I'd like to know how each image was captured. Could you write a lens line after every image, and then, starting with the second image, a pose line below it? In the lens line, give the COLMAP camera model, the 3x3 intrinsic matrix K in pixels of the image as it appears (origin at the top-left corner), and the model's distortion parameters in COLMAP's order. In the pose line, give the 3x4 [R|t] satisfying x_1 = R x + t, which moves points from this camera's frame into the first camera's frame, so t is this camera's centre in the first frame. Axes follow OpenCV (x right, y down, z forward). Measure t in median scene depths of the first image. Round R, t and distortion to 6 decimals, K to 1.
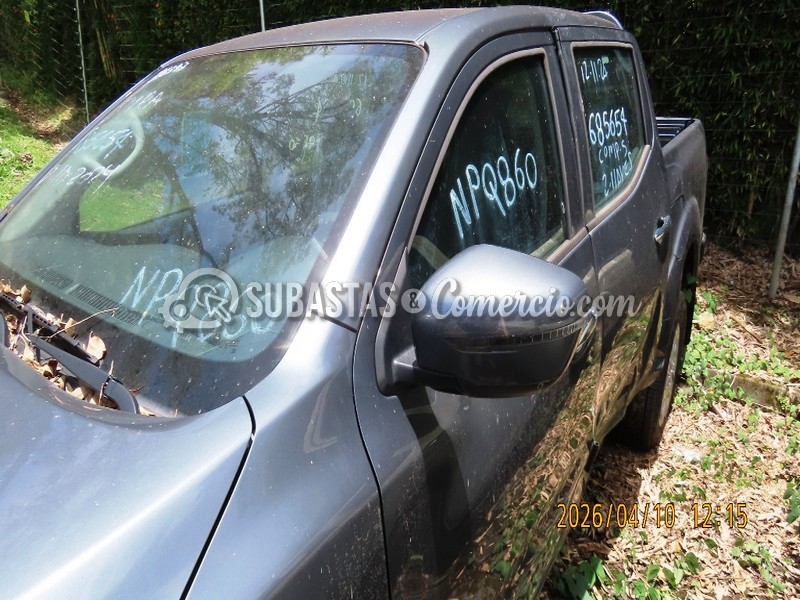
lens RADIAL K [[587.6, 0, 375.3], [0, 587.6, 320.8], [0, 0, 1]] dist [-0.007436, -0.000345]
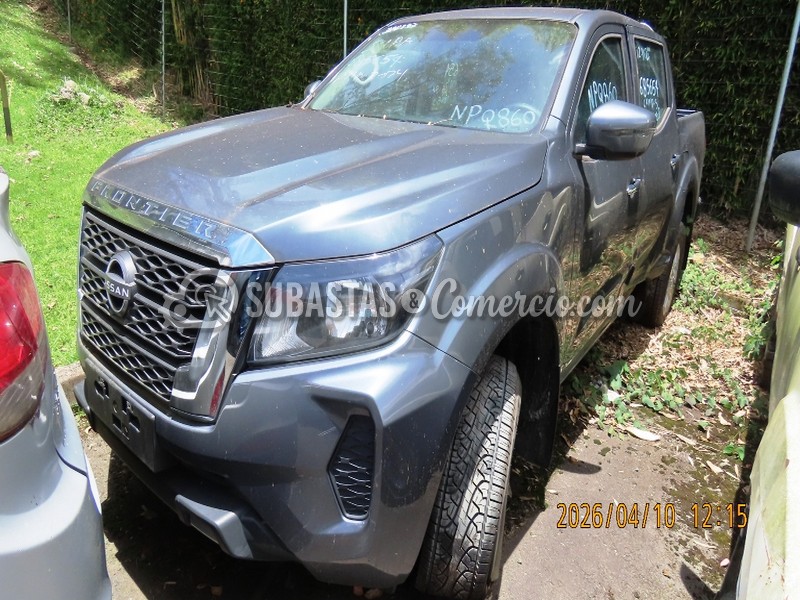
lens RADIAL K [[606.2, 0, 400.0], [0, 606.2, 300.0], [0, 0, 1]] dist [-0.007076, 0.002331]
pose [[0.995465, 0.077422, 0.055279, -0.158366], [-0.074989, 0.996177, -0.044808, 0.177885], [-0.058537, 0.040459, 0.997465, -0.290416]]
